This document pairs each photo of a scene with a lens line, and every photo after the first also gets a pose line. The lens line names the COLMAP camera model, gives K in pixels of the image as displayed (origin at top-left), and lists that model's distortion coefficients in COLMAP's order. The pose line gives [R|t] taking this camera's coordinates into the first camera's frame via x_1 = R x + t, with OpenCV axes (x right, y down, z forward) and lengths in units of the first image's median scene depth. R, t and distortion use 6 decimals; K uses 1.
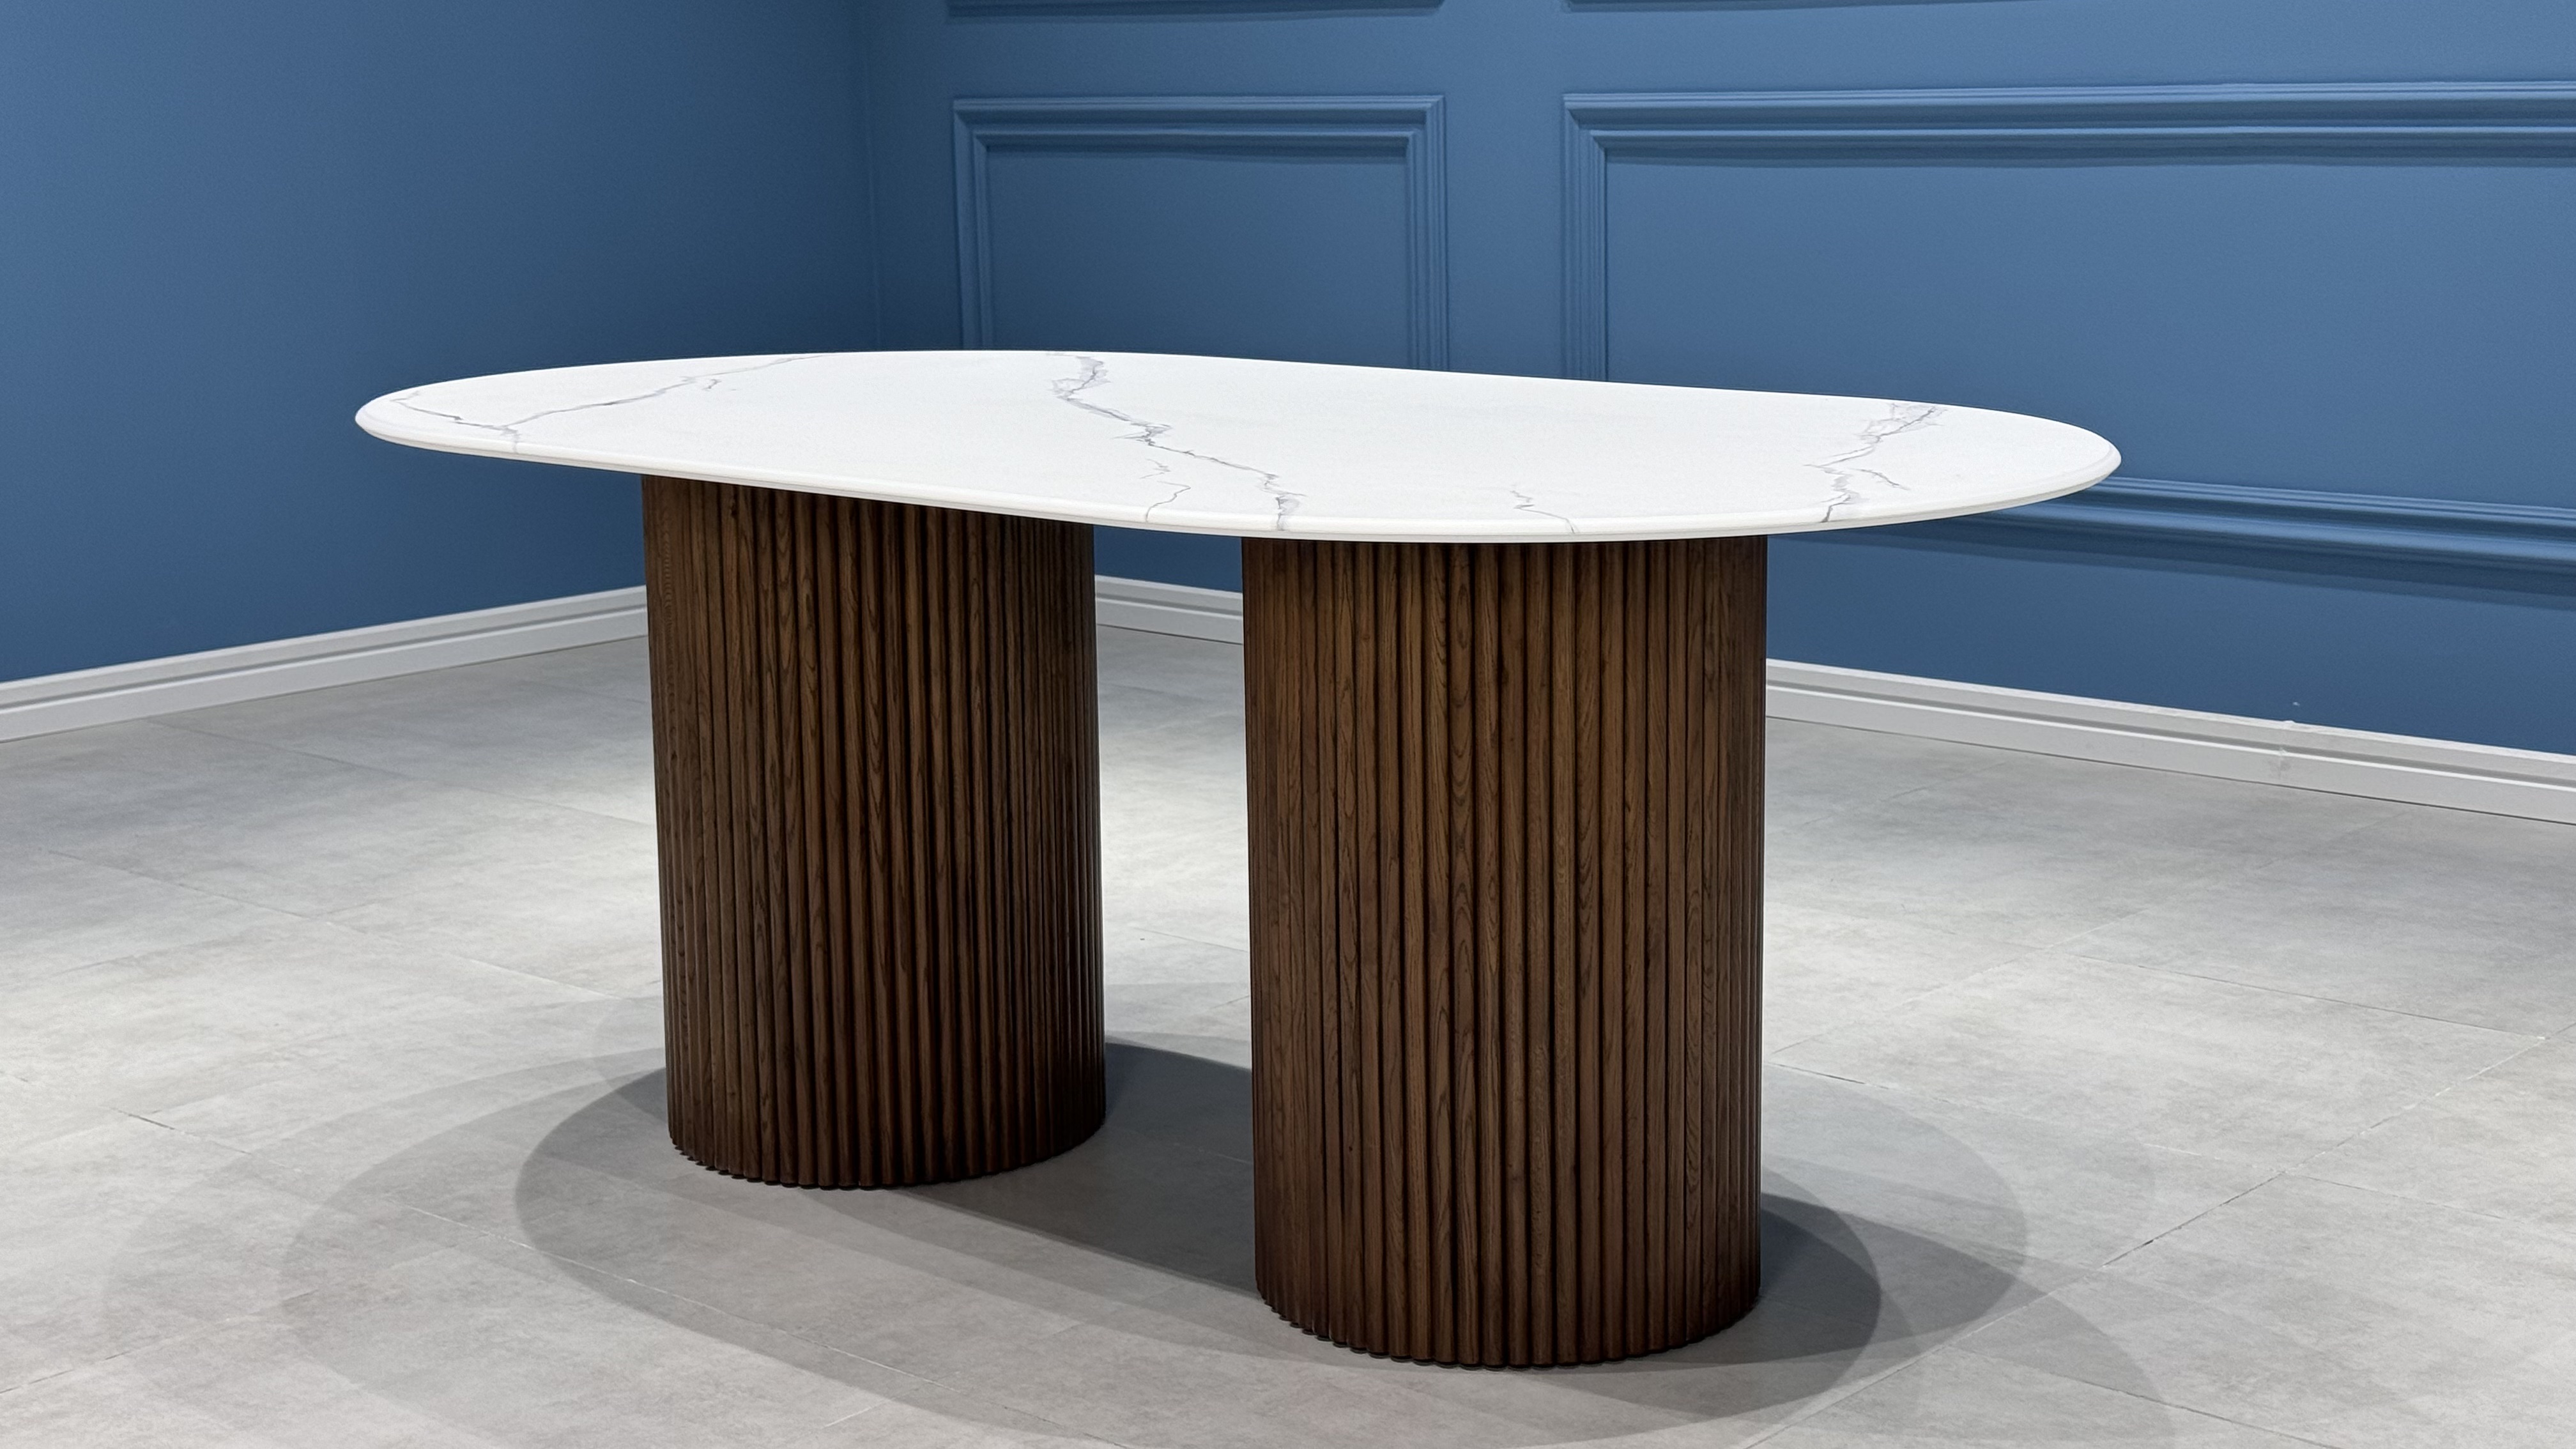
lens RADIAL K [[3589.2, 0, 1275.1], [0, 3589.2, 732.3], [0, 0, 1]] dist [0.148995, -0.076564]
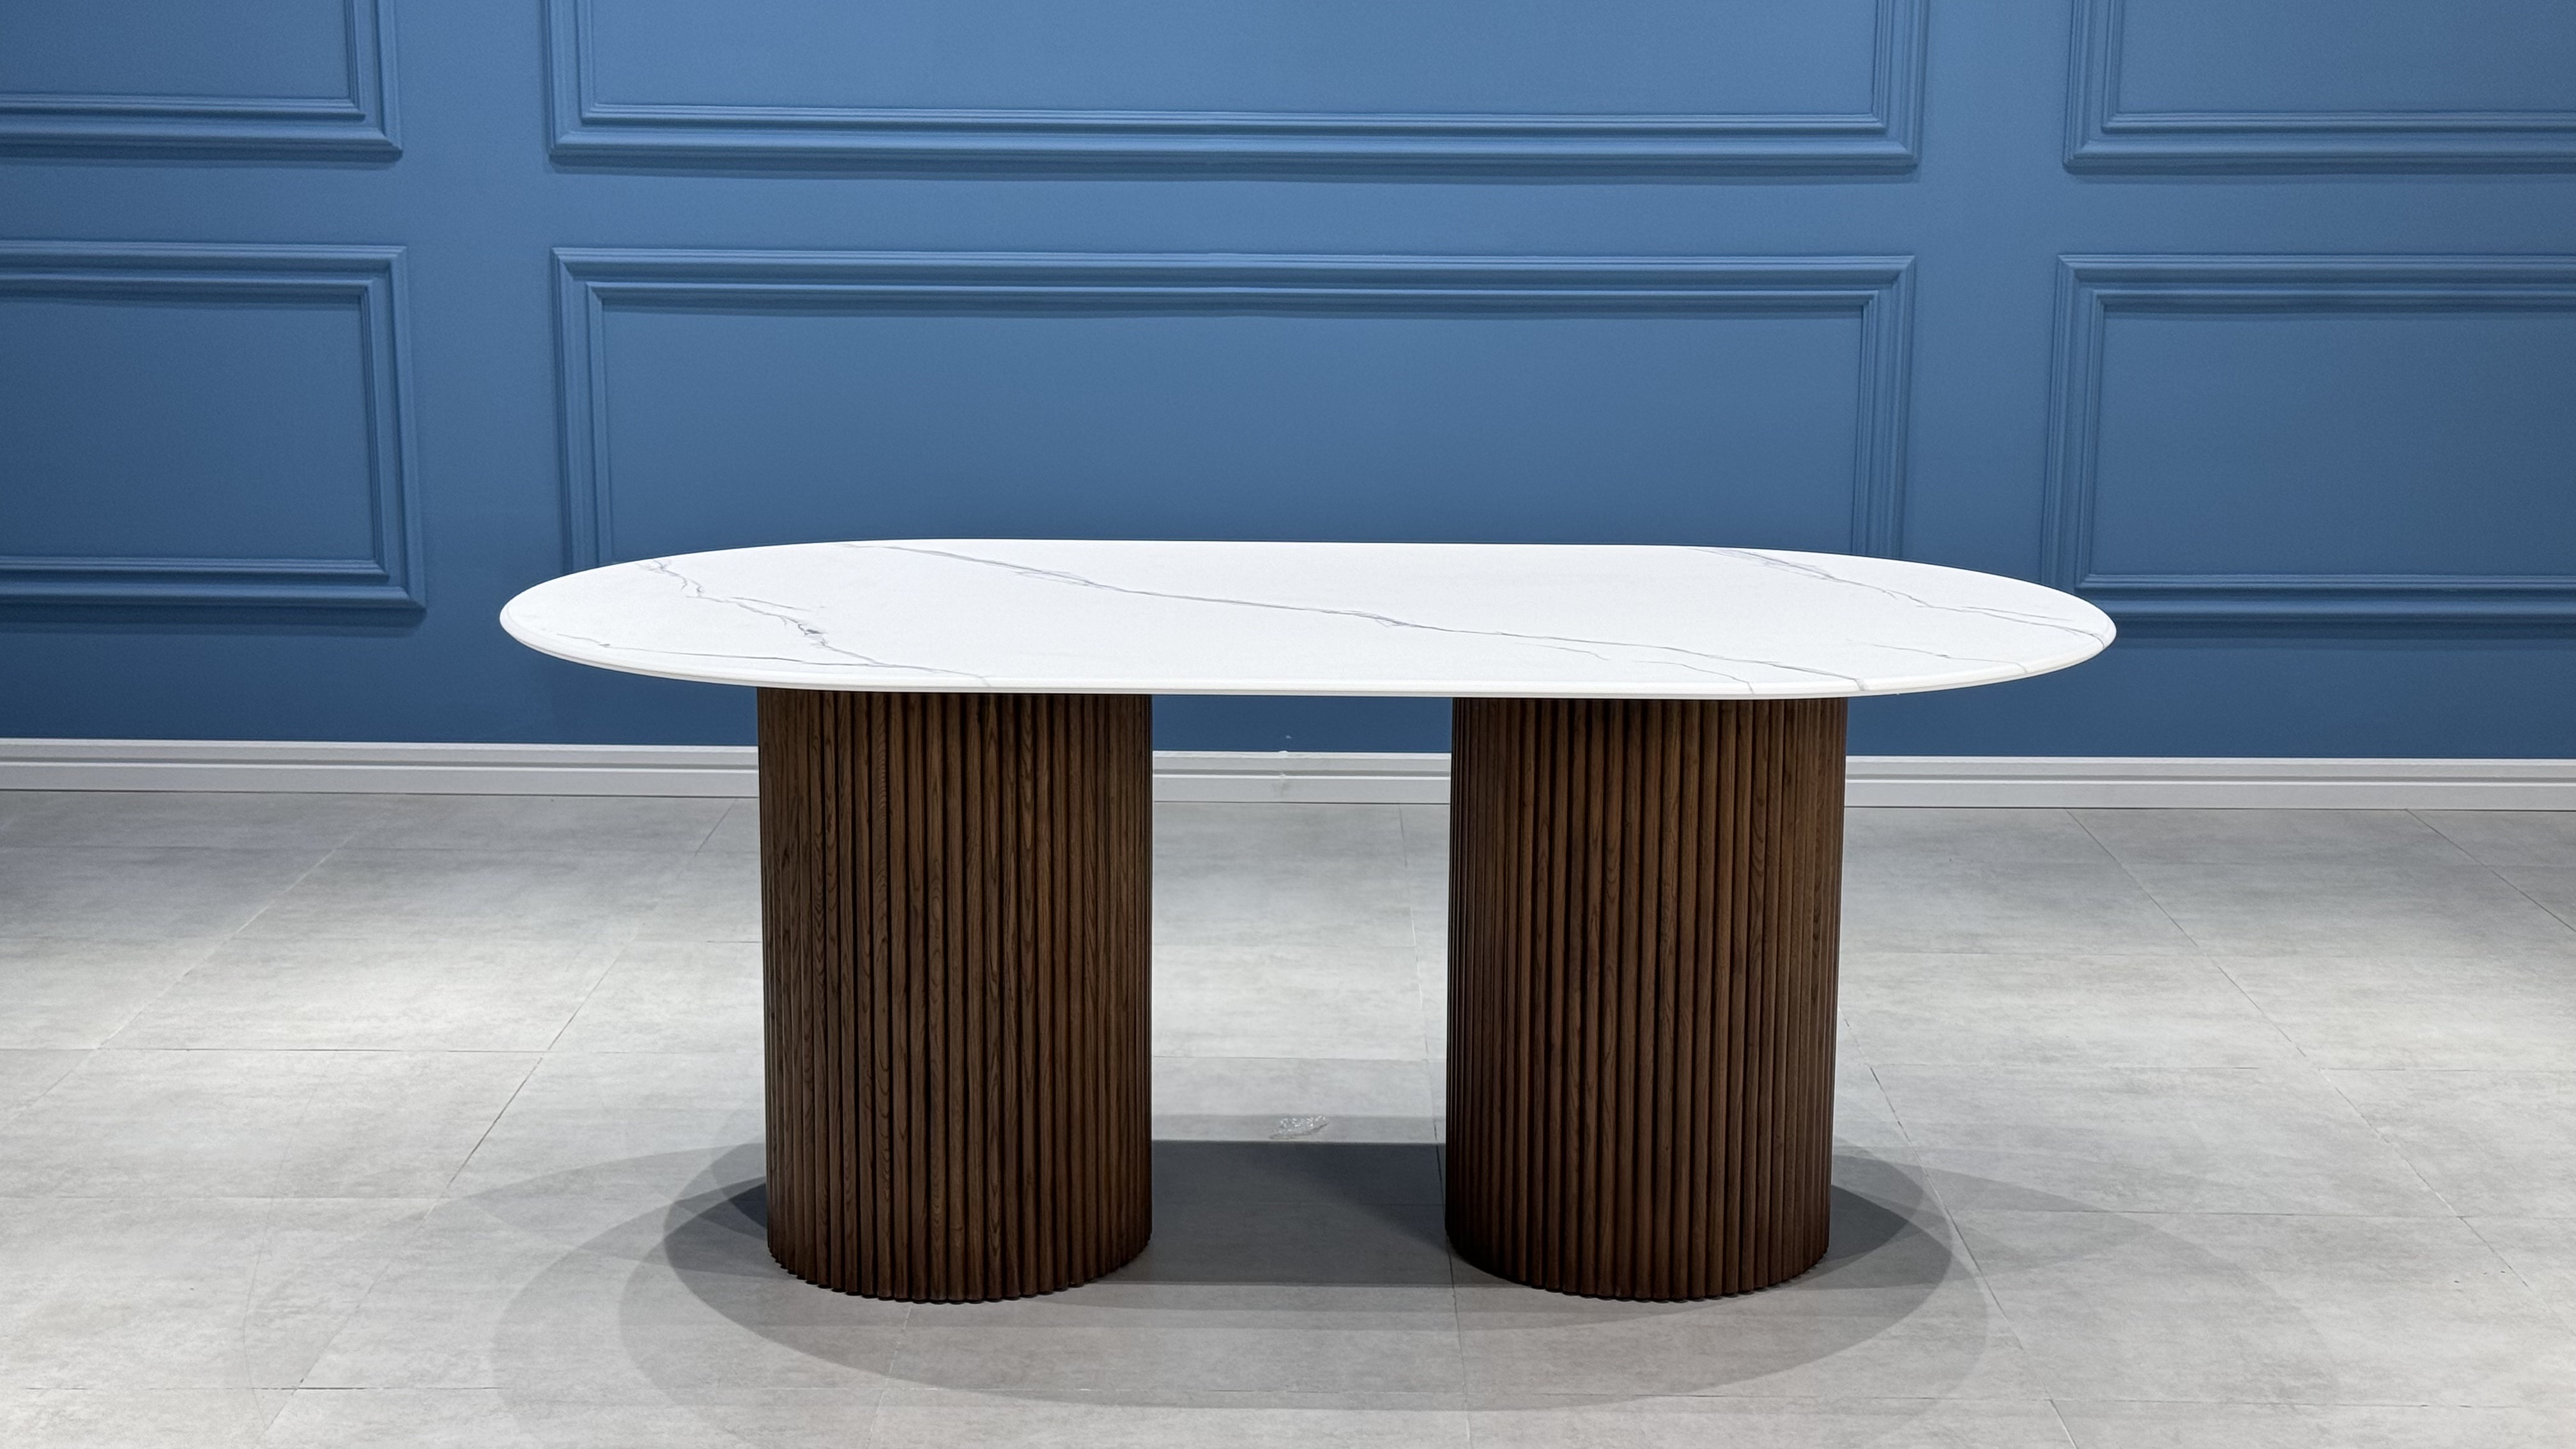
lens RADIAL K [[3583.1, 0, 1296.2], [0, 3583.1, 729.7], [0, 0, 1]] dist [0.177261, -0.301056]
pose [[0.747941, -0.106701, 0.655133, -0.851273], [0.106665, 0.993489, 0.040034, -0.095378], [-0.655139, 0.039937, 0.754452, 0.080247]]
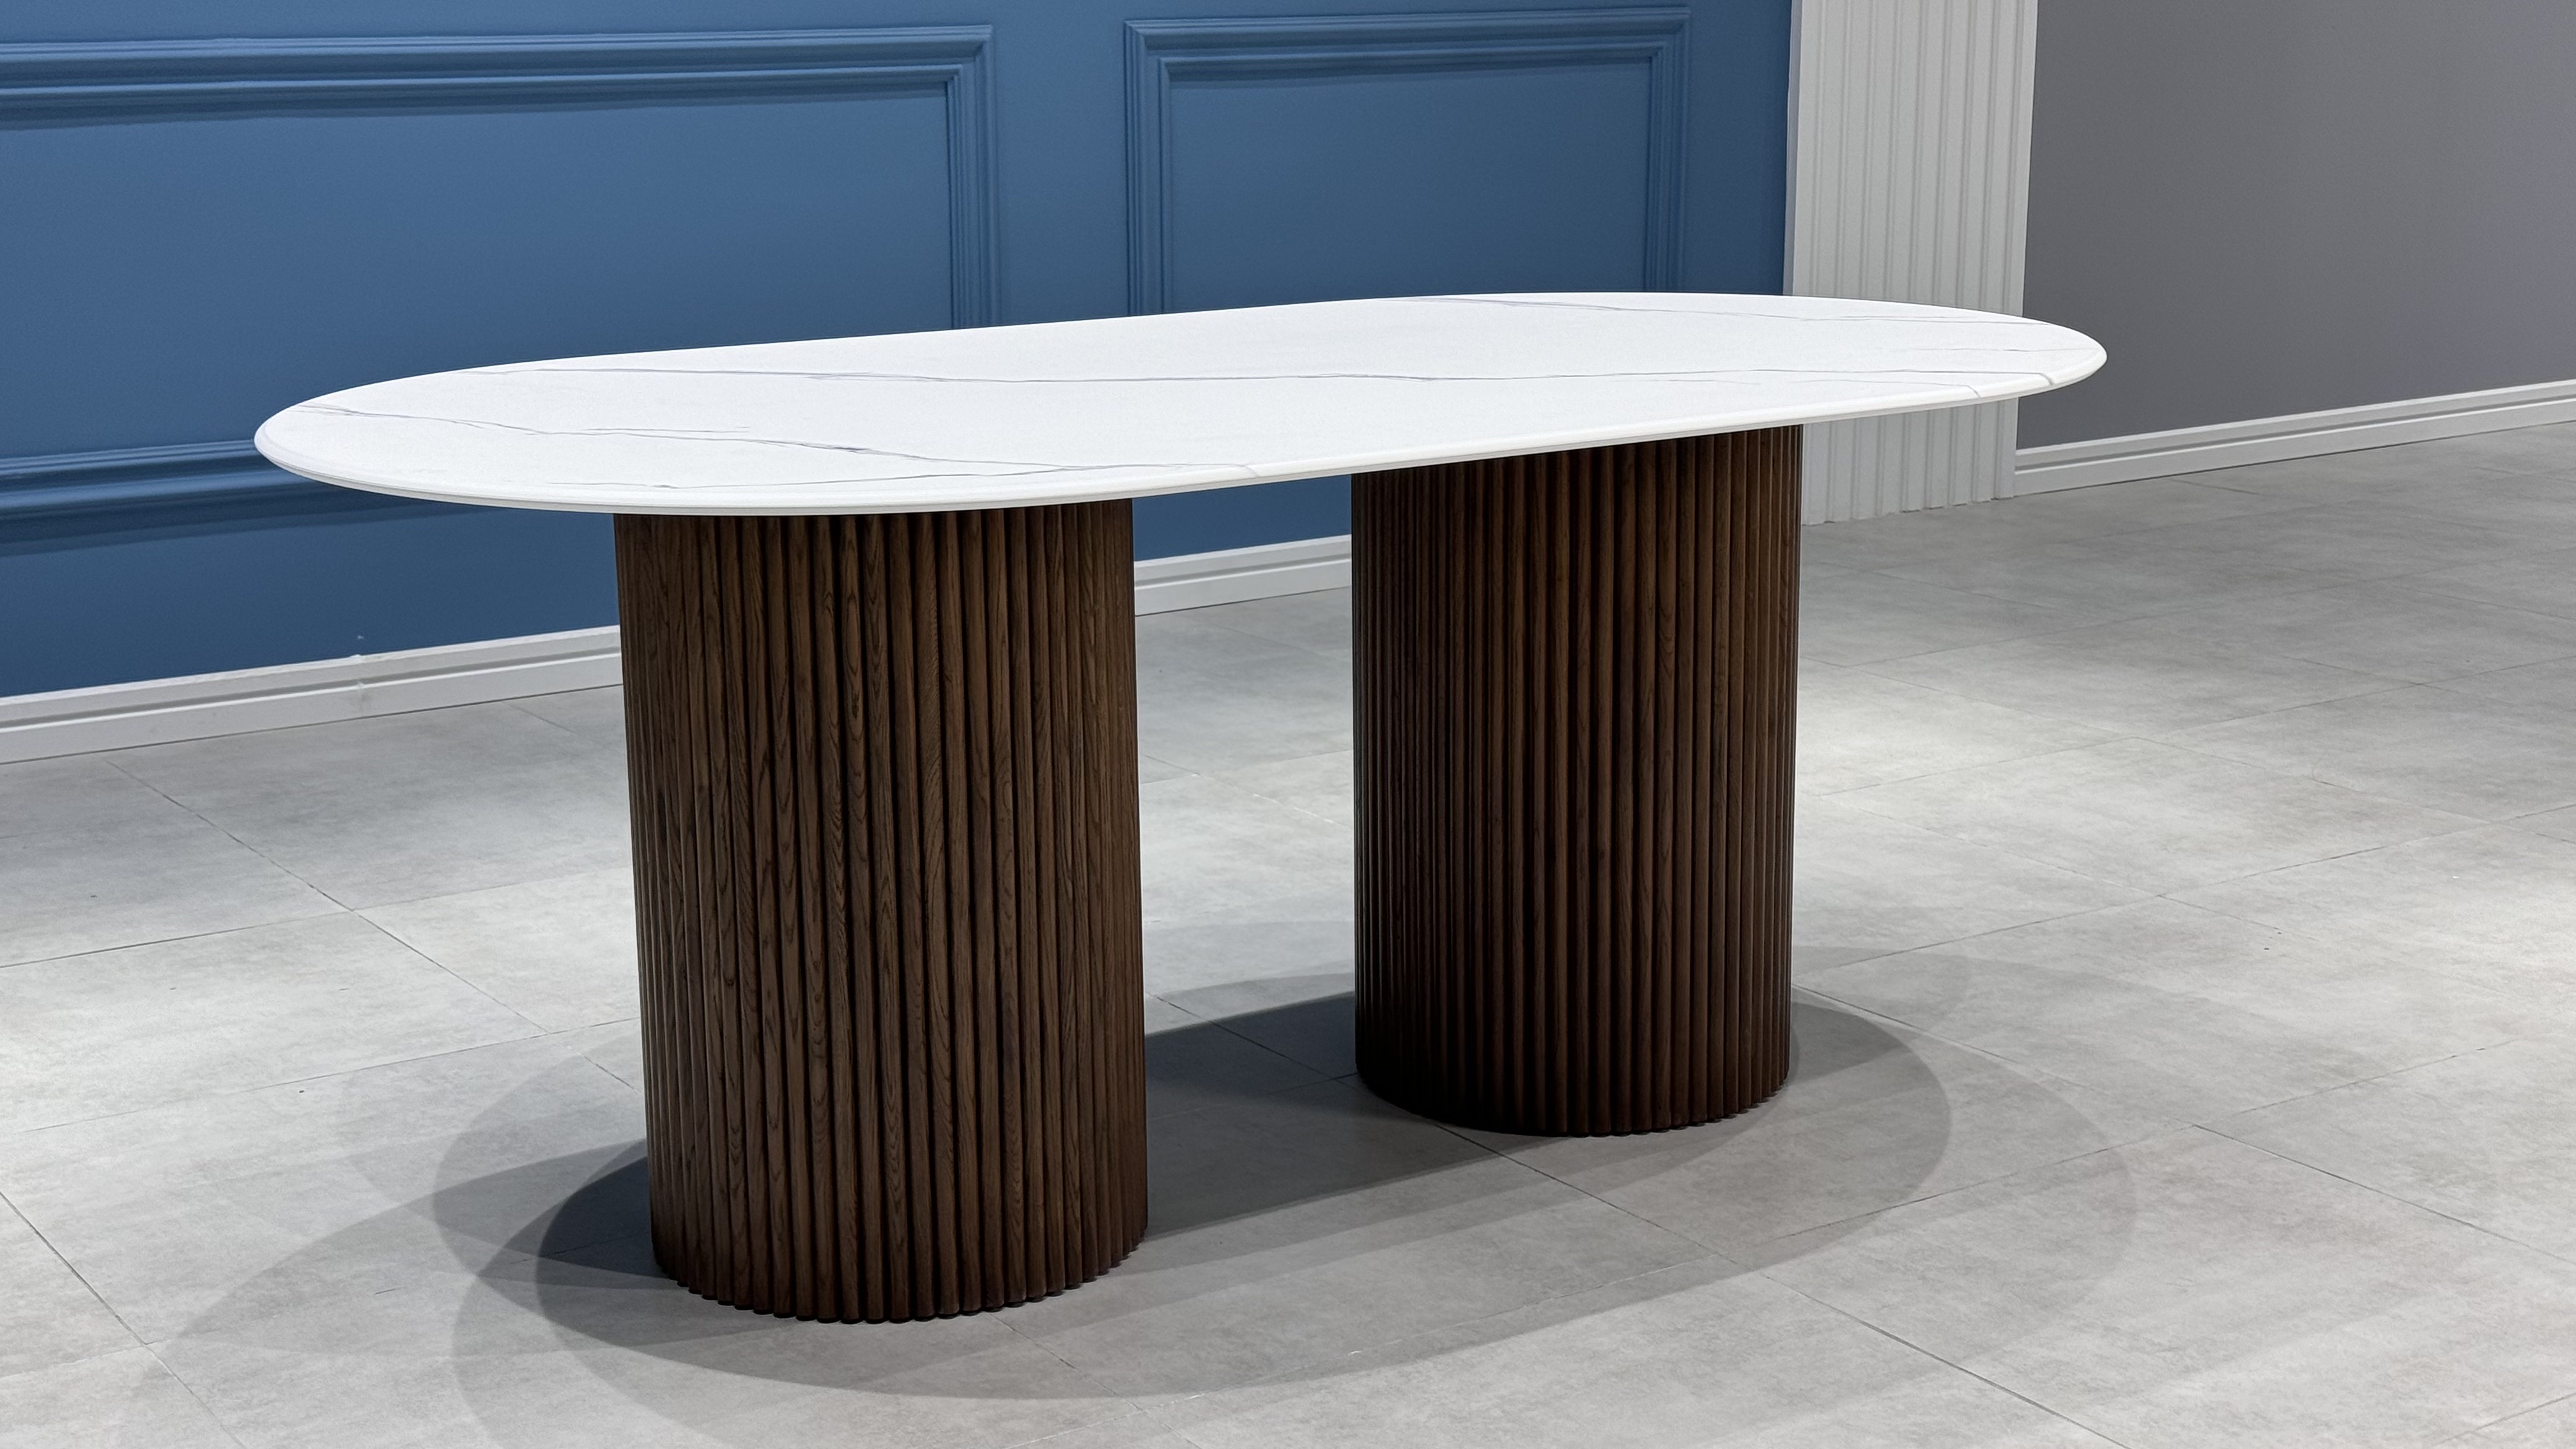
lens RADIAL K [[3583.0, 0, 1282.4], [0, 3583.0, 725.6], [0, 0, 1]] dist [0.181748, -0.335748]
pose [[0.246767, -0.197598, 0.948715, -1.012545], [0.188365, 0.970099, 0.153057, -0.145671], [-0.950592, 0.140935, 0.276609, 0.736271]]
